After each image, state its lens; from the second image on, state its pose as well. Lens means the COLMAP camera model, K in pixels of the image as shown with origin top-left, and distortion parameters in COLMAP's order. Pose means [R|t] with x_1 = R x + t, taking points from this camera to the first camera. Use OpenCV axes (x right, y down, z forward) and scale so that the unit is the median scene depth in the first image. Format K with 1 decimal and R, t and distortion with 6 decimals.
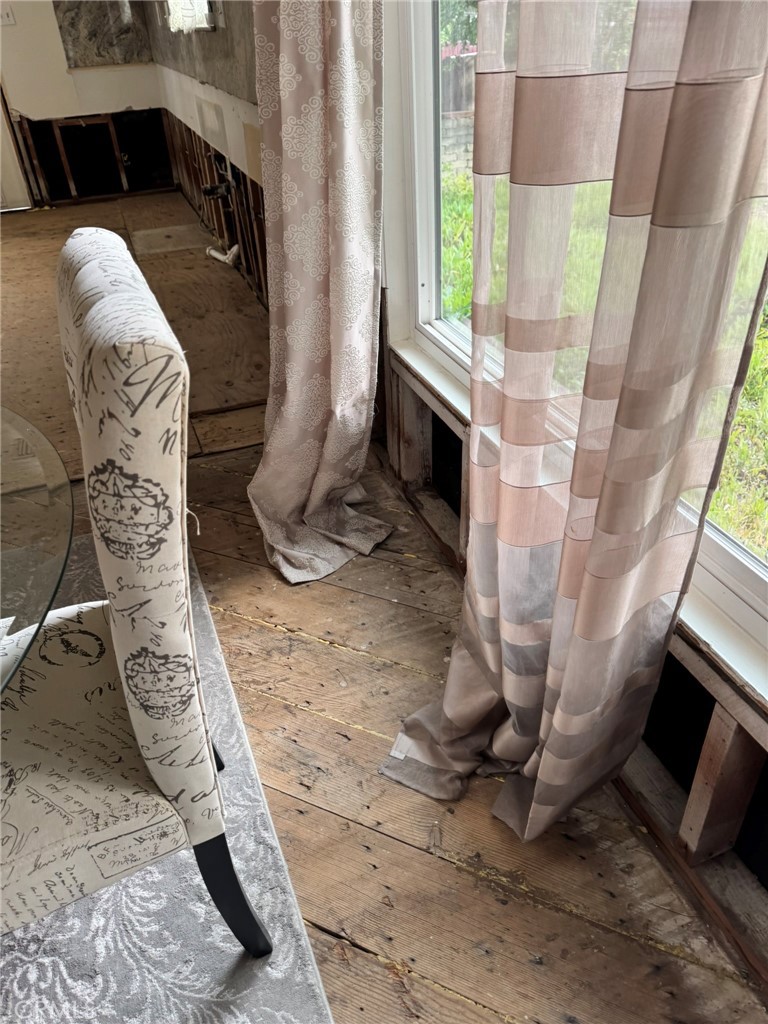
lens RADIAL K [[713.9, 0, 383.0], [0, 713.9, 523.8], [0, 0, 1]] dist [0.001782, -0.021432]
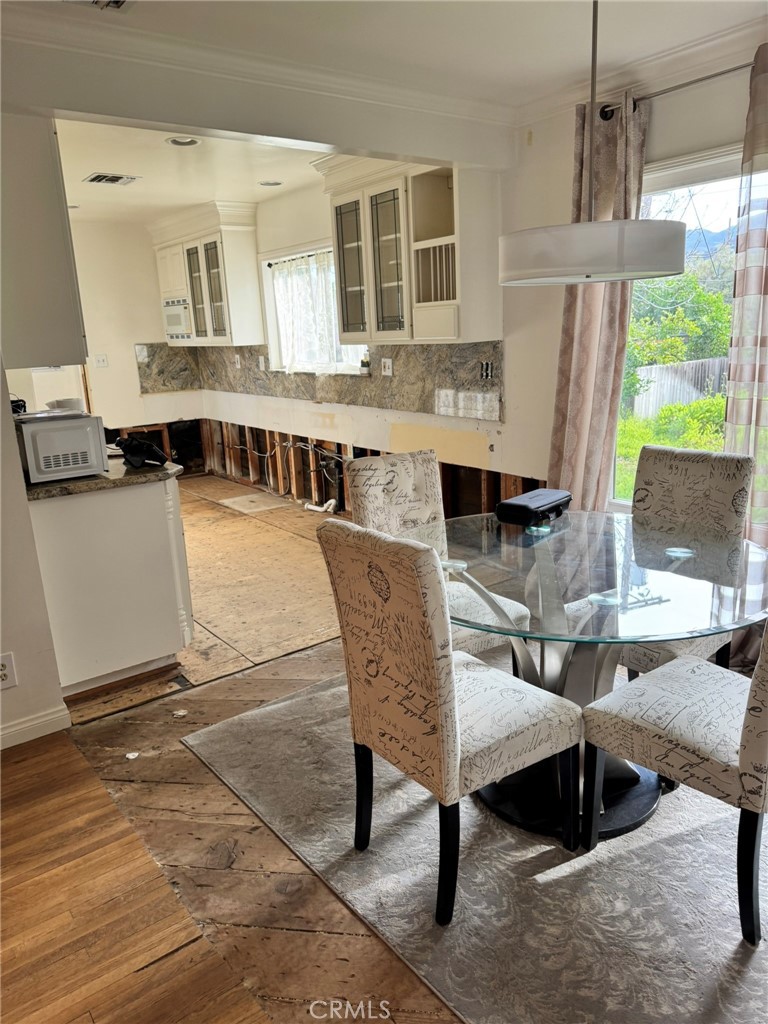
lens RADIAL K [[720.0, 0, 384.0], [0, 720.0, 512.0], [0, 0, 1]] dist [0.066355, -0.101687]
pose [[0.960963, -0.070454, 0.267555, -0.388646], [0.166285, 0.919963, -0.354990, 0.132848], [-0.221130, 0.385623, 0.895766, -0.254399]]
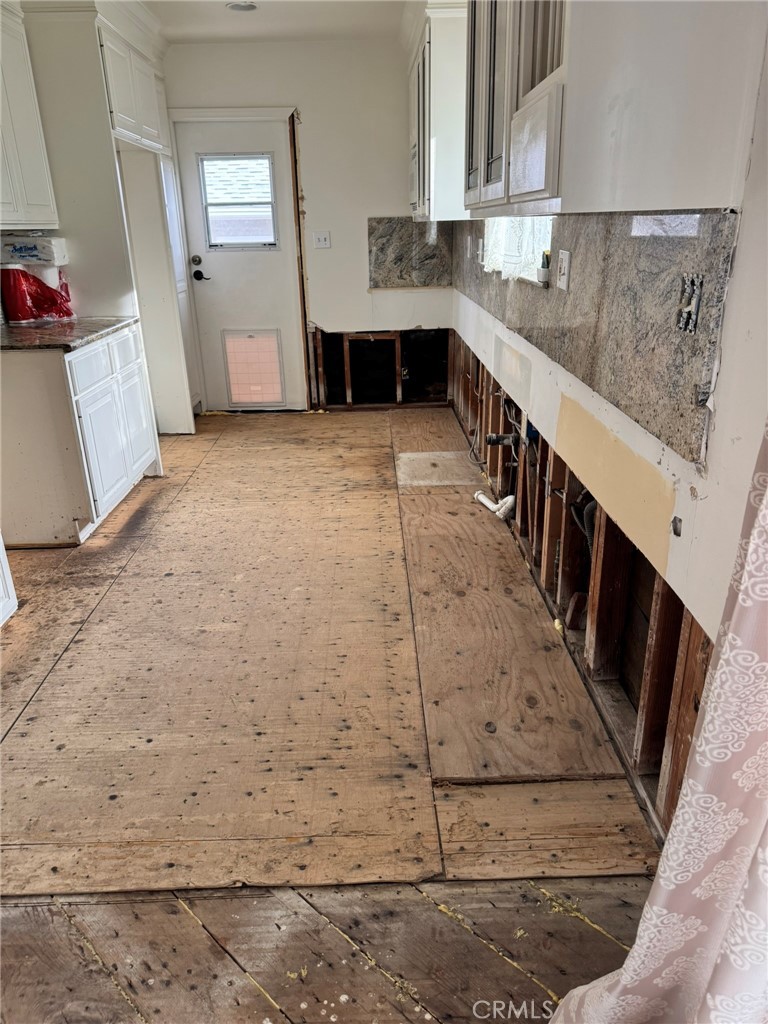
lens RADIAL K [[716.1, 0, 384.0], [0, 716.1, 512.0], [0, 0, 1]] dist [0.143693, -0.270600]
pose [[0.944101, 0.139716, -0.298584, -0.068775], [-0.206645, 0.956525, -0.205810, -0.125387], [0.256848, 0.256006, 0.931928, 0.118443]]
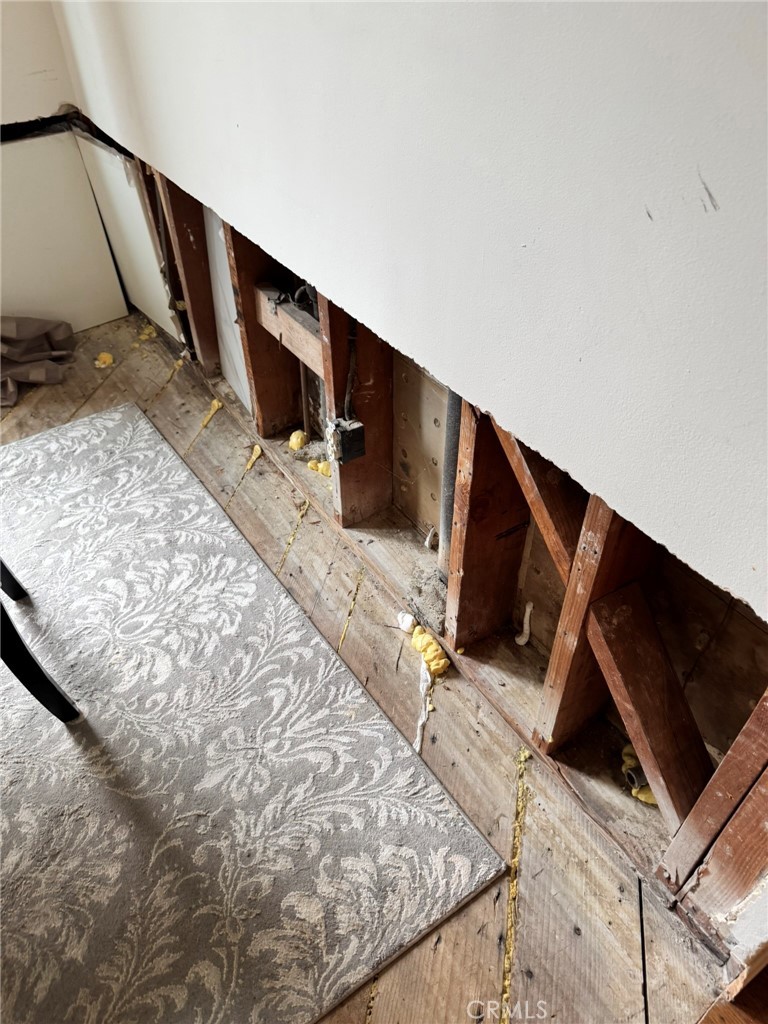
lens RADIAL K [[713.9, 0, 383.0], [0, 713.9, 523.8], [0, 0, 1]] dist [0.001782, -0.021432]
pose [[-0.221798, -0.625110, 0.748361, -0.321442], [0.582840, 0.530295, 0.615699, 0.097680], [-0.781731, 0.572735, 0.246721, -0.104840]]
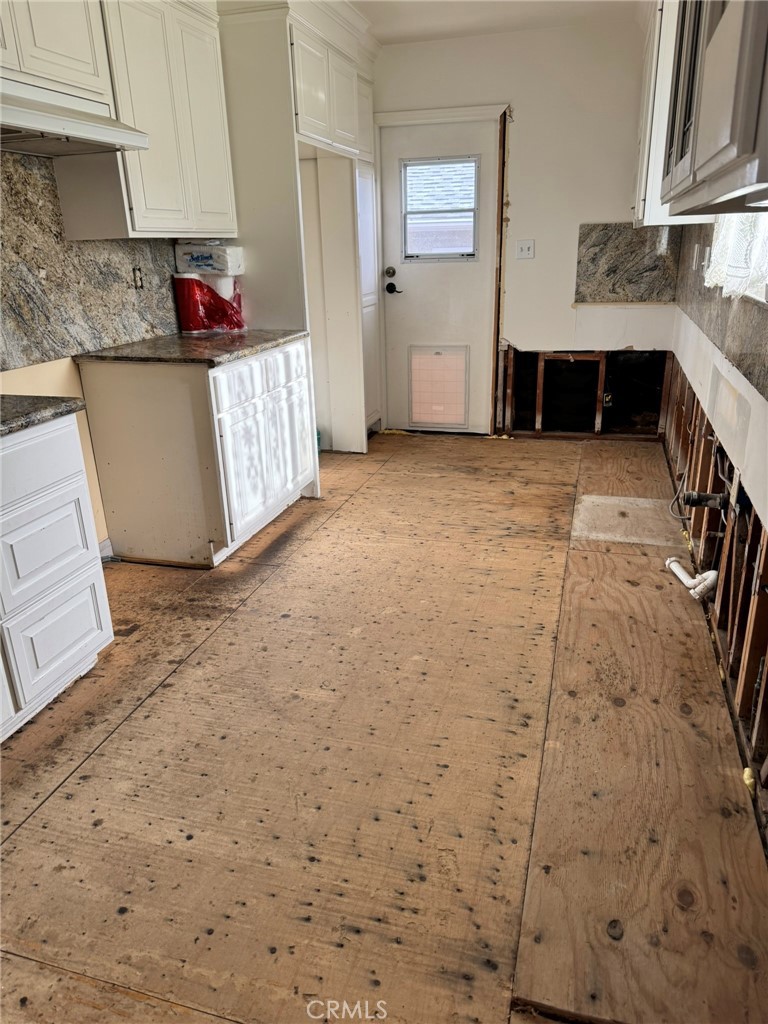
lens RADIAL K [[720.0, 0, 384.0], [0, 720.0, 512.0], [0, 0, 1]] dist [0.066355, -0.101687]
pose [[0.801231, 0.225522, -0.554228, -0.068189], [-0.355823, 0.924262, -0.138311, -0.185569], [0.481059, 0.308026, 0.820793, 0.212319]]
